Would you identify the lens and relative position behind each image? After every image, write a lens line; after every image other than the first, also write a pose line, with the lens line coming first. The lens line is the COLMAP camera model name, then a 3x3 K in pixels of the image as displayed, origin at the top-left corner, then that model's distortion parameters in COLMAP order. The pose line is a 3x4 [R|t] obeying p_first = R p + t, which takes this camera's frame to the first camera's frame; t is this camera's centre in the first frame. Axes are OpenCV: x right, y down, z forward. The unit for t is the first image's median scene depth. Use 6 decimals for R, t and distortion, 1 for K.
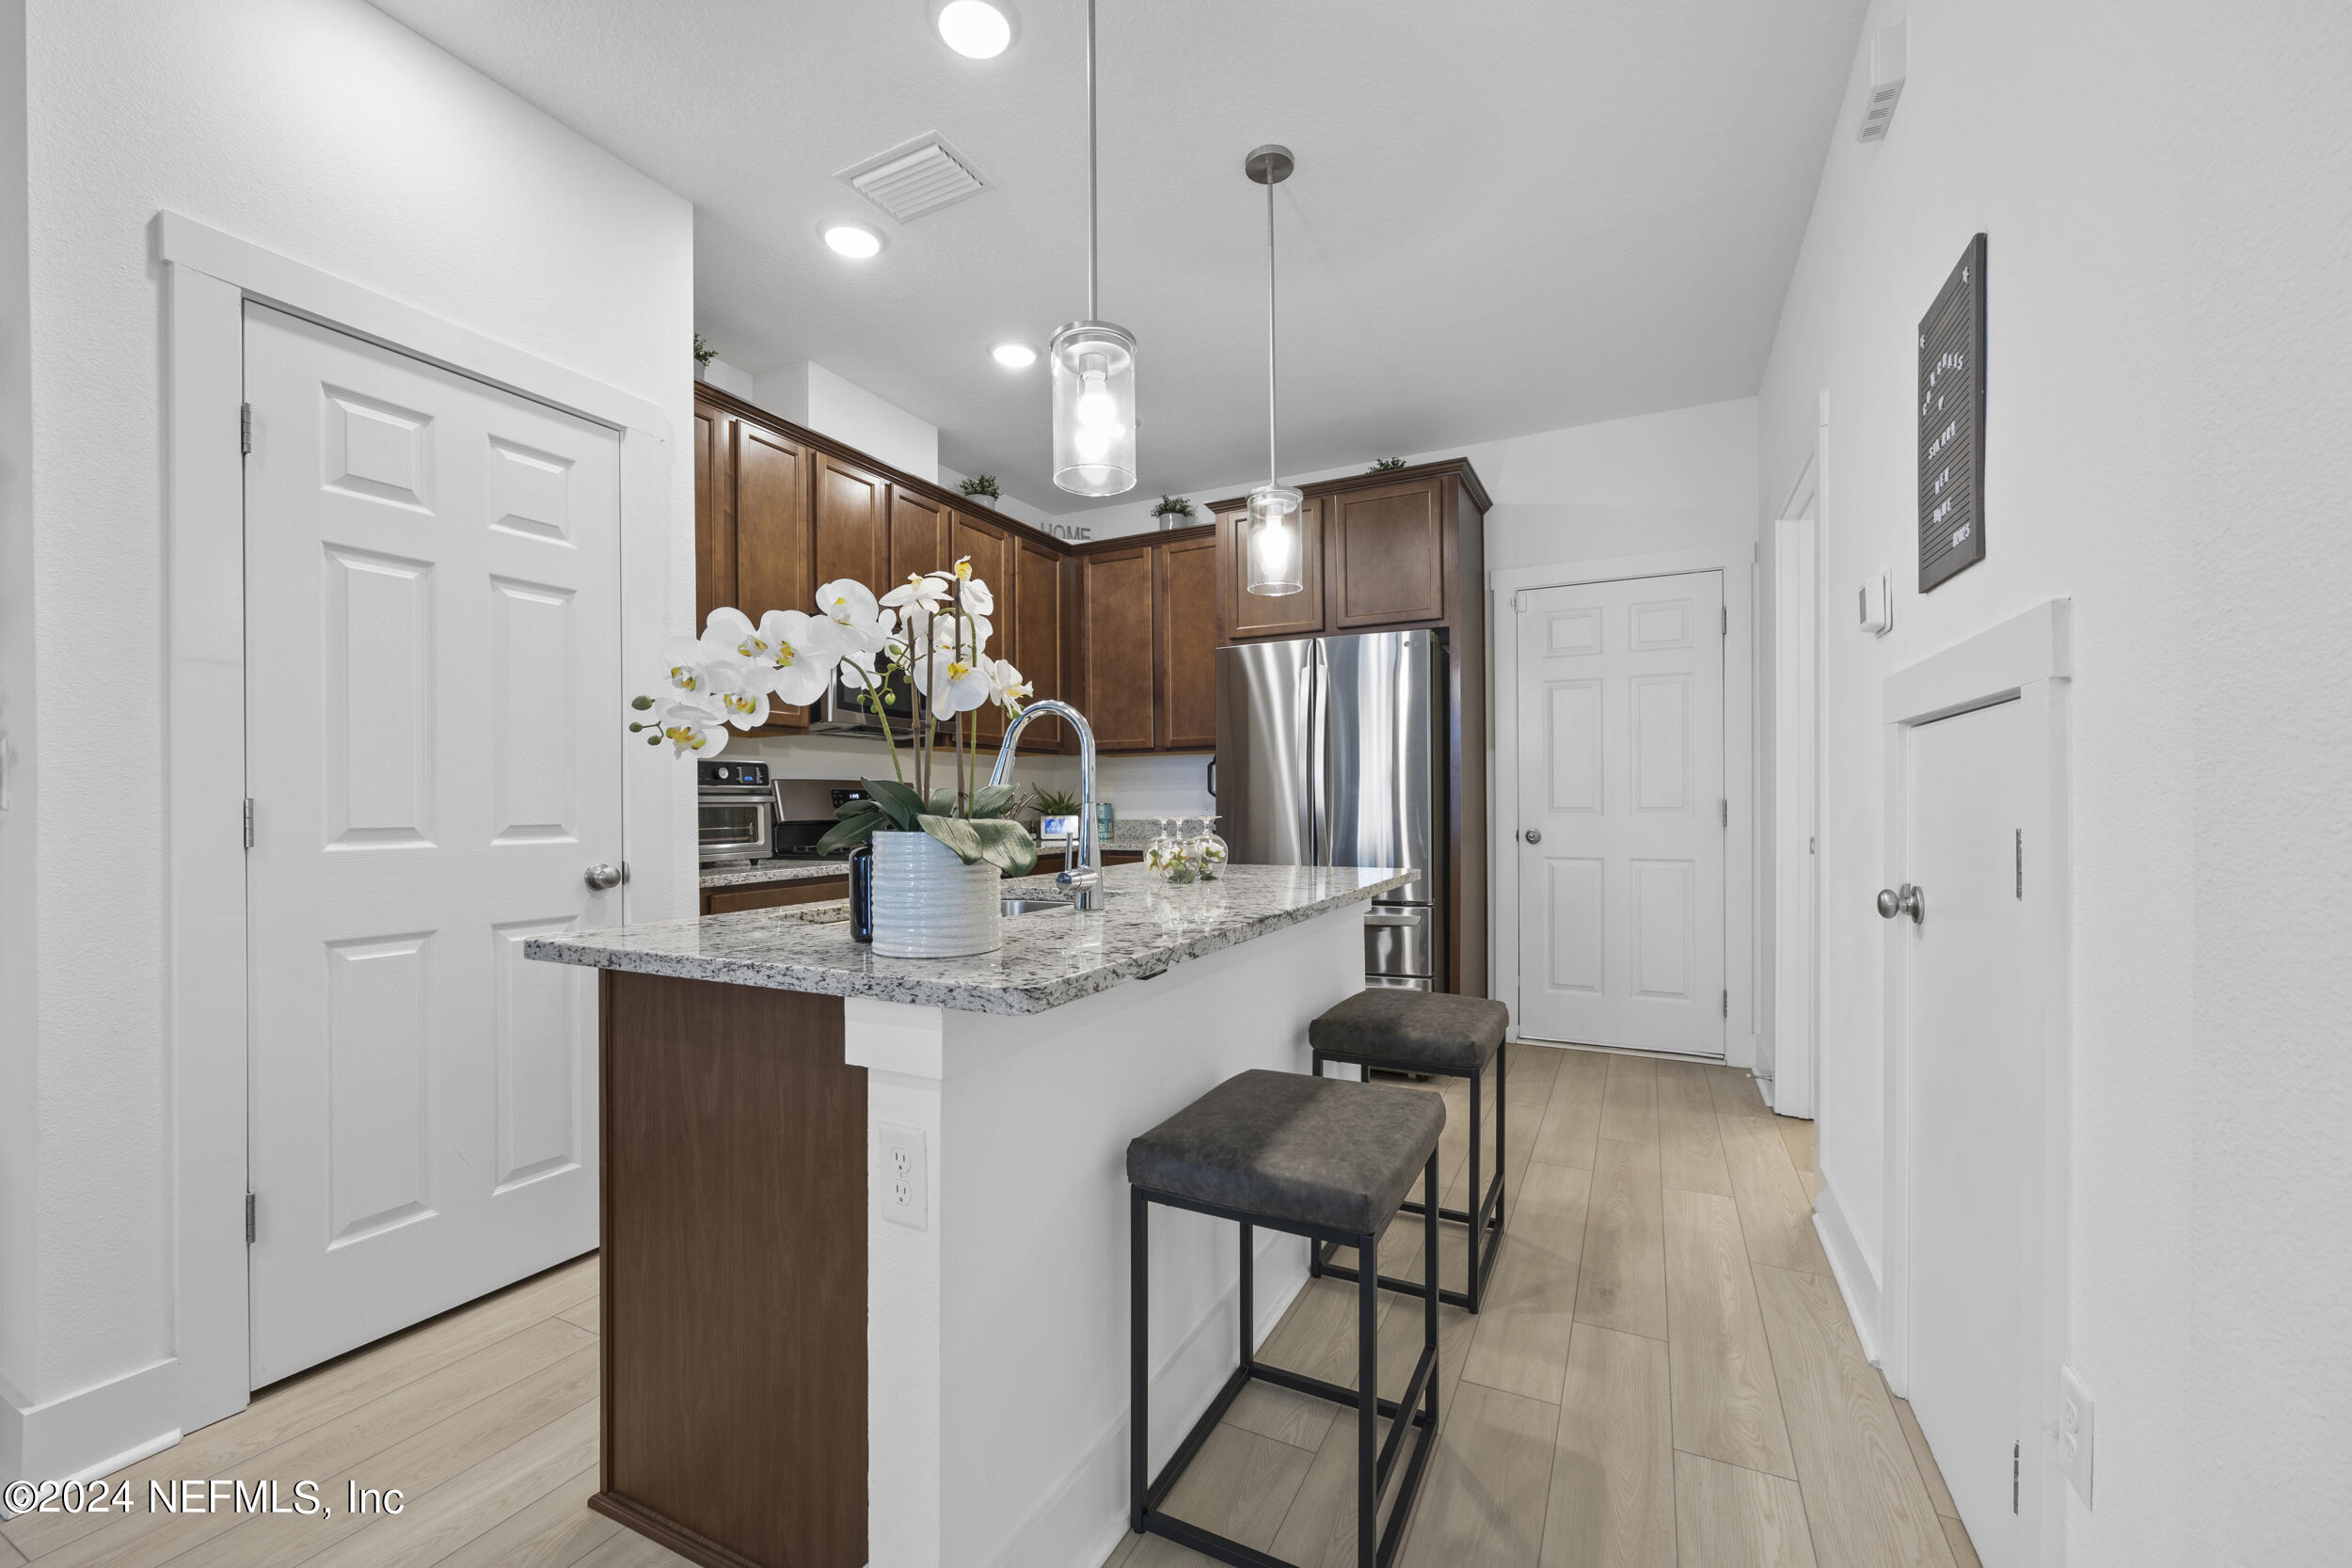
lens RADIAL K [[949.5, 0, 1172.8], [0, 949.5, 802.6], [0, 0, 1]] dist [-0.009641, 0.001194]
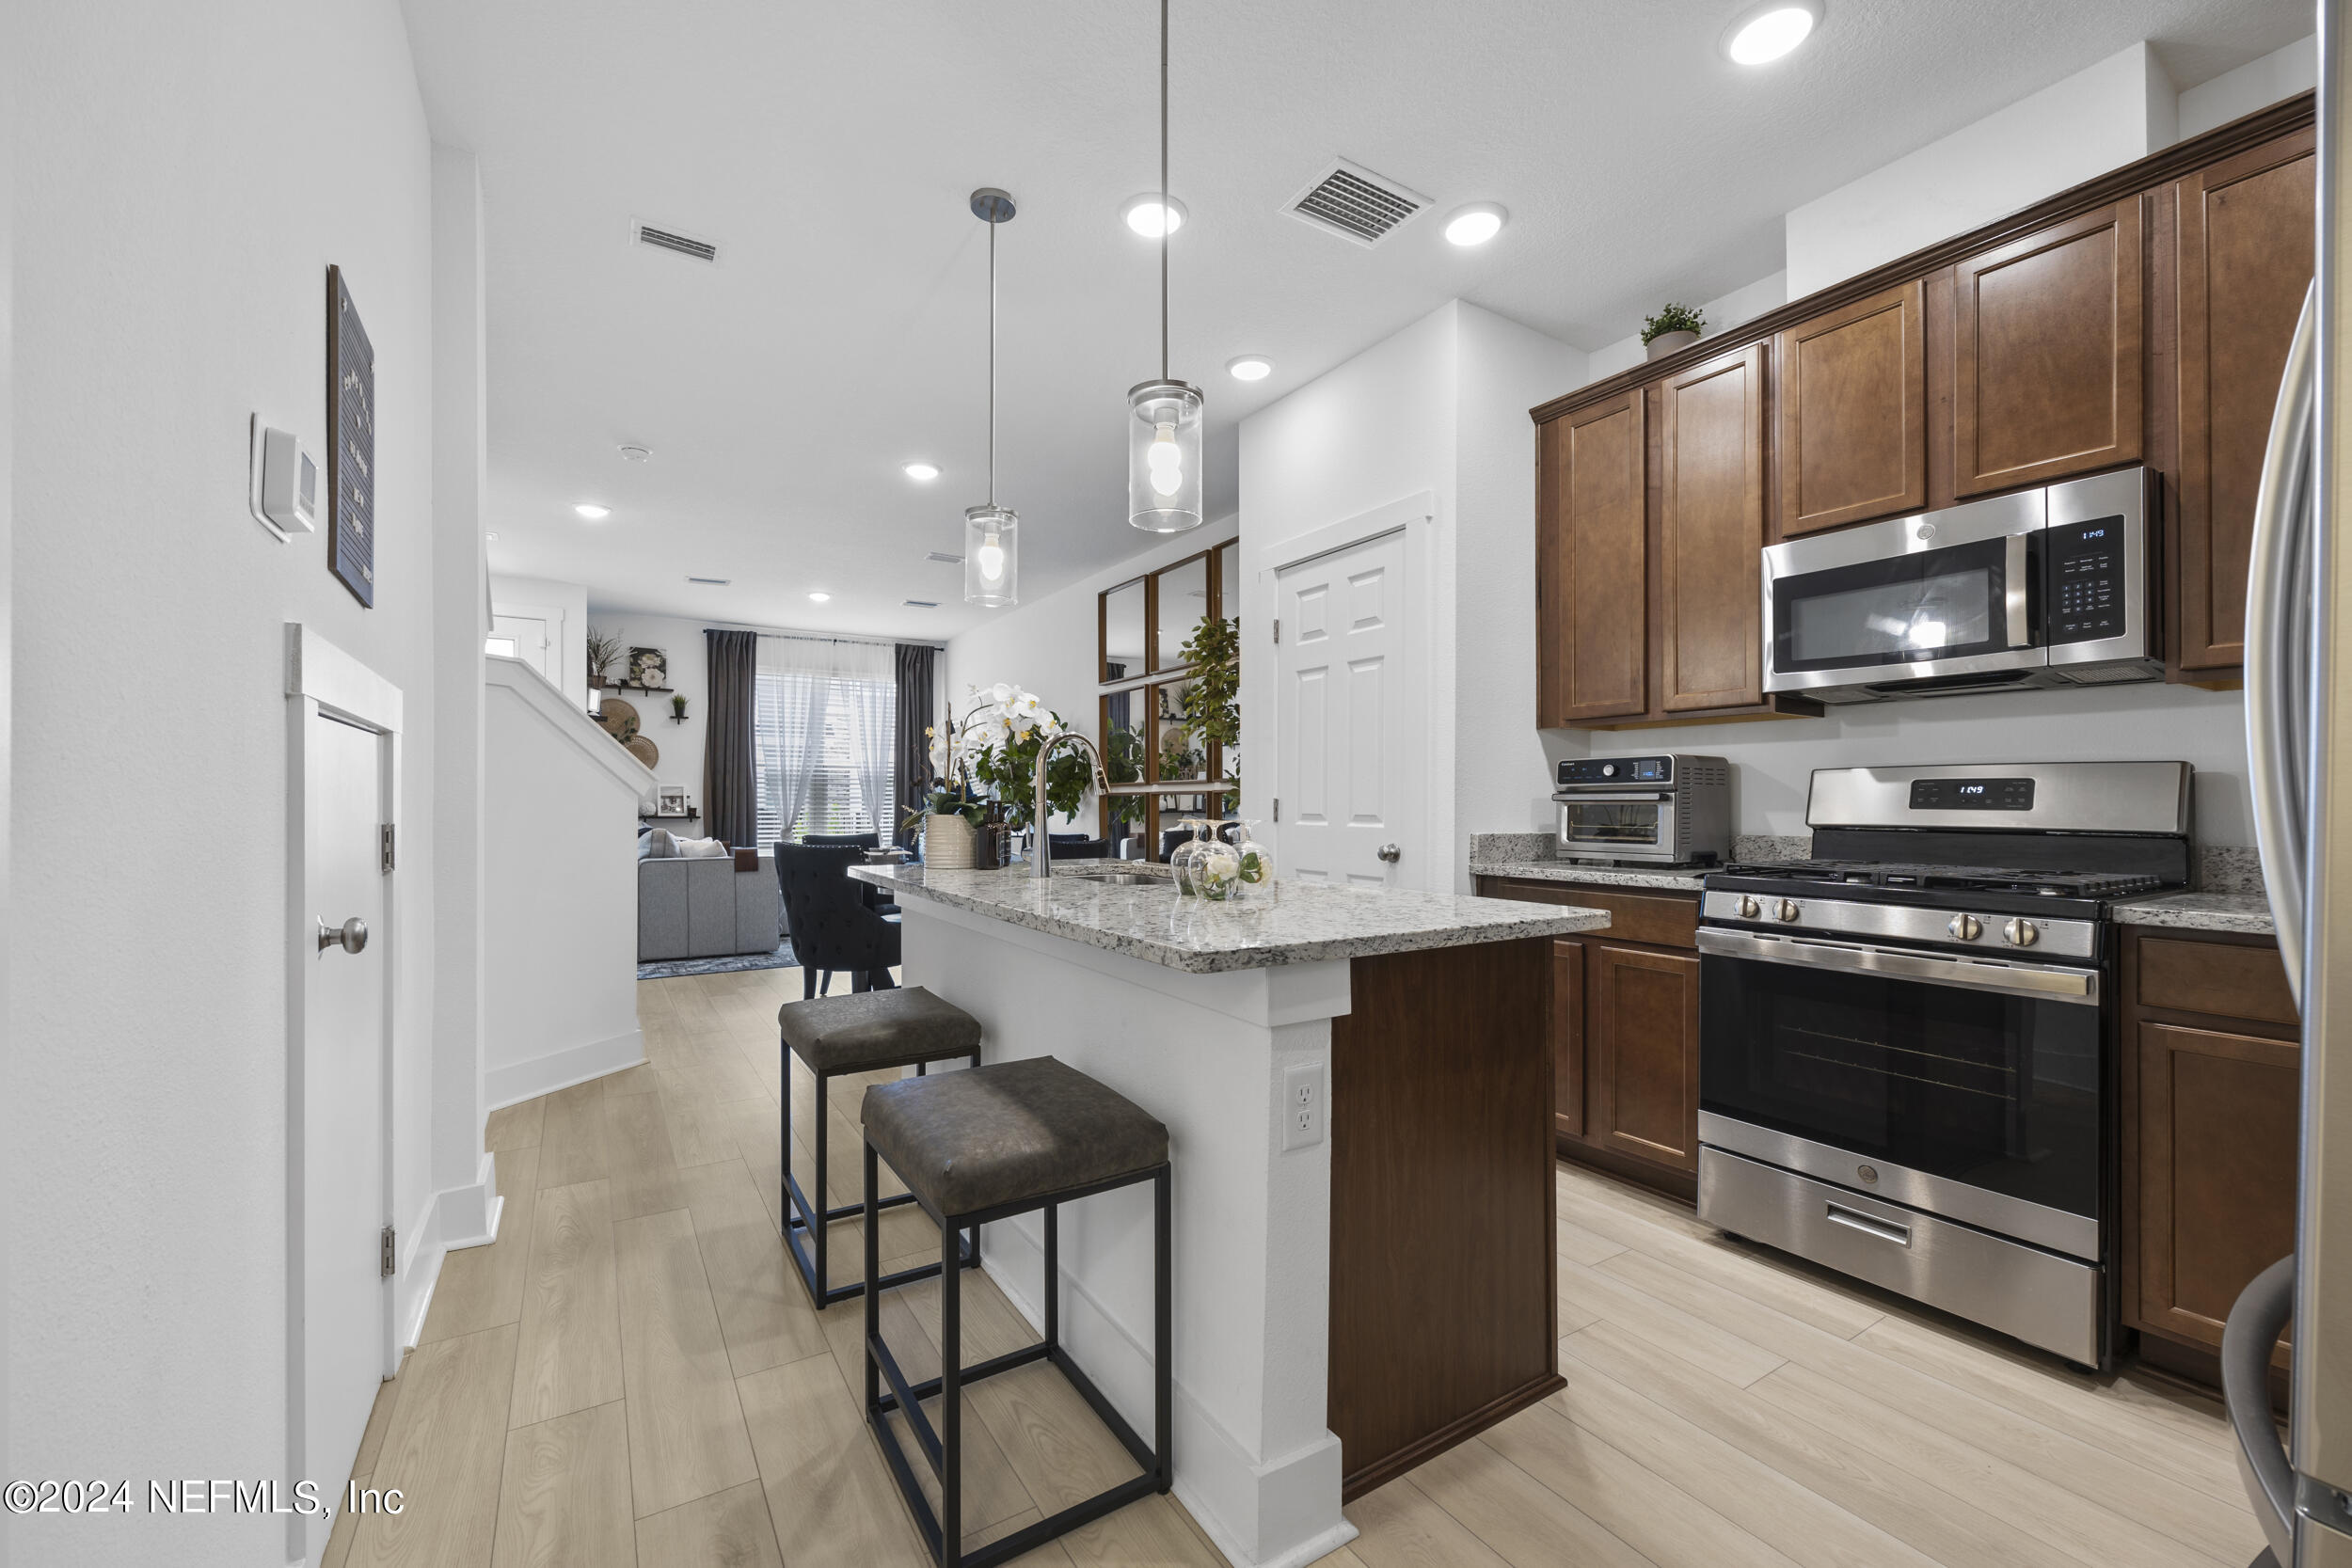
lens RADIAL K [[949.5, 0, 1168.7], [0, 949.5, 798.5], [0, 0, 1]] dist [-0.009641, 0.001194]
pose [[-0.525026, 0.003926, -0.851077, 0.589916], [0.003993, 0.999990, 0.002150, -0.005231], [0.851077, -0.002270, -0.525036, 1.105373]]
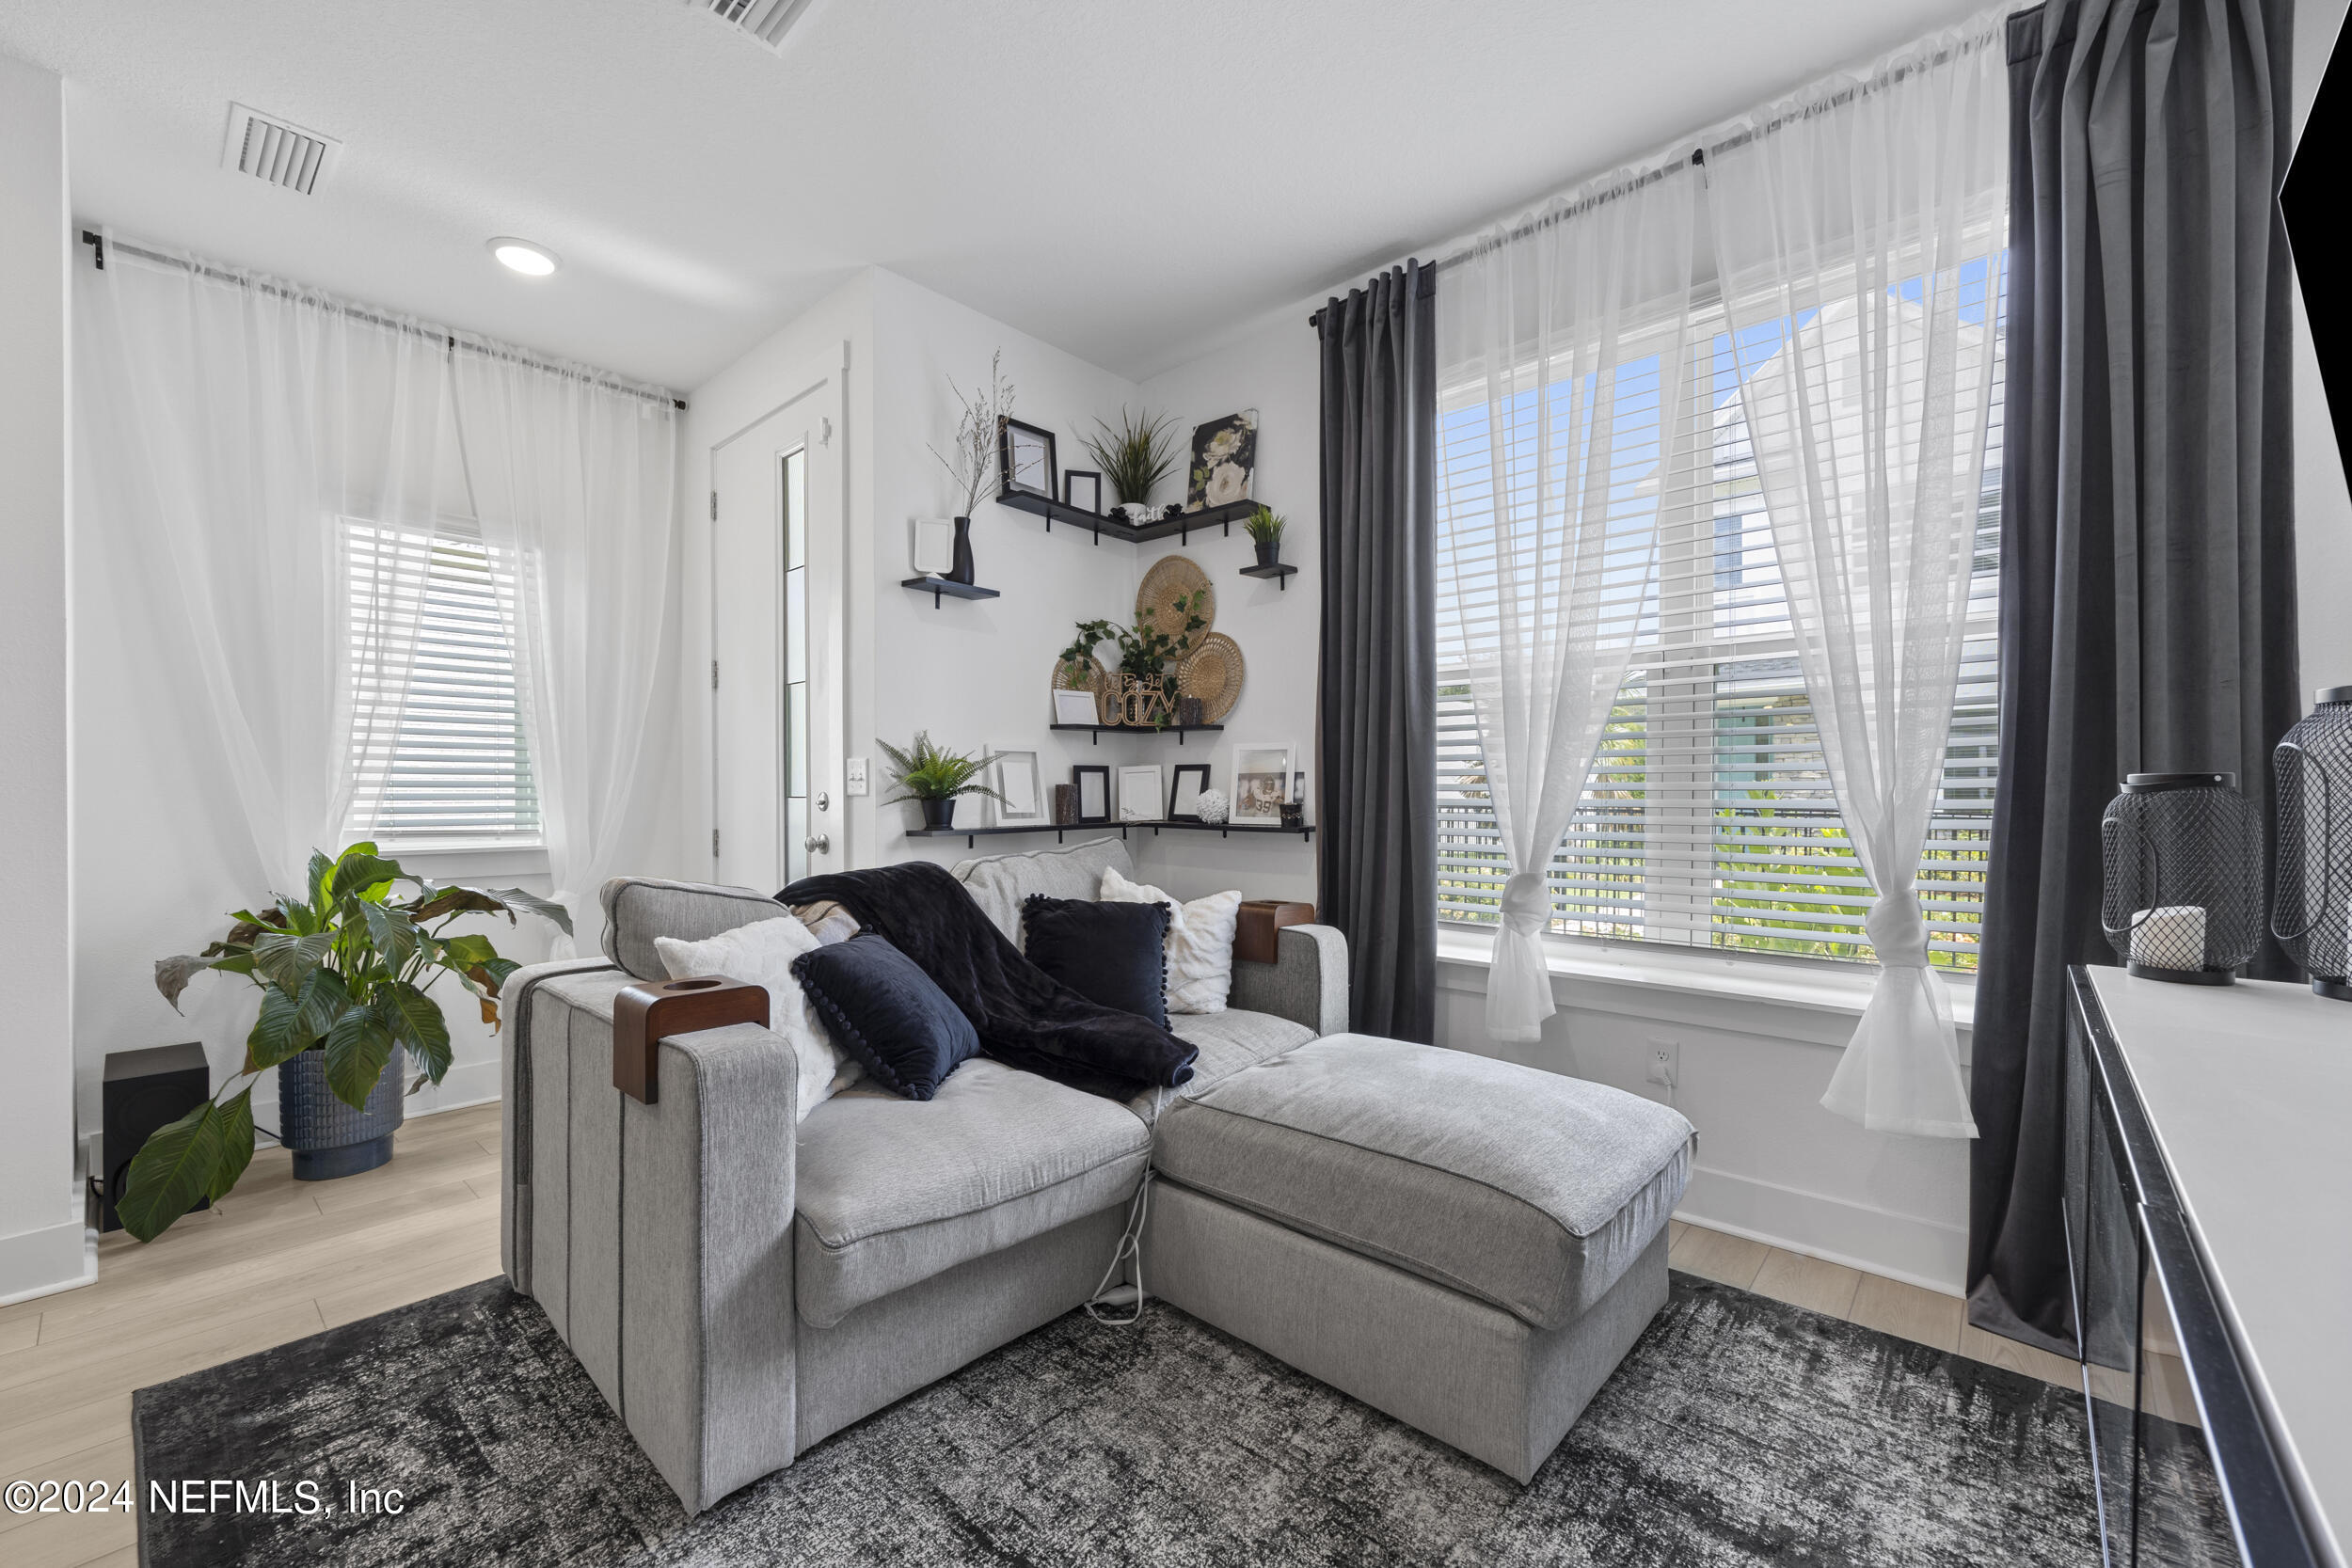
lens RADIAL K [[949.5, 0, 1158.1], [0, 949.5, 801.3], [0, 0, 1]] dist [-0.009641, 0.001194]
pose [[-0.958113, 0.008683, 0.286260, -1.148884], [0.010072, 0.999944, 0.003379, 0.015395], [-0.286214, 0.006121, -0.958146, -0.448868]]
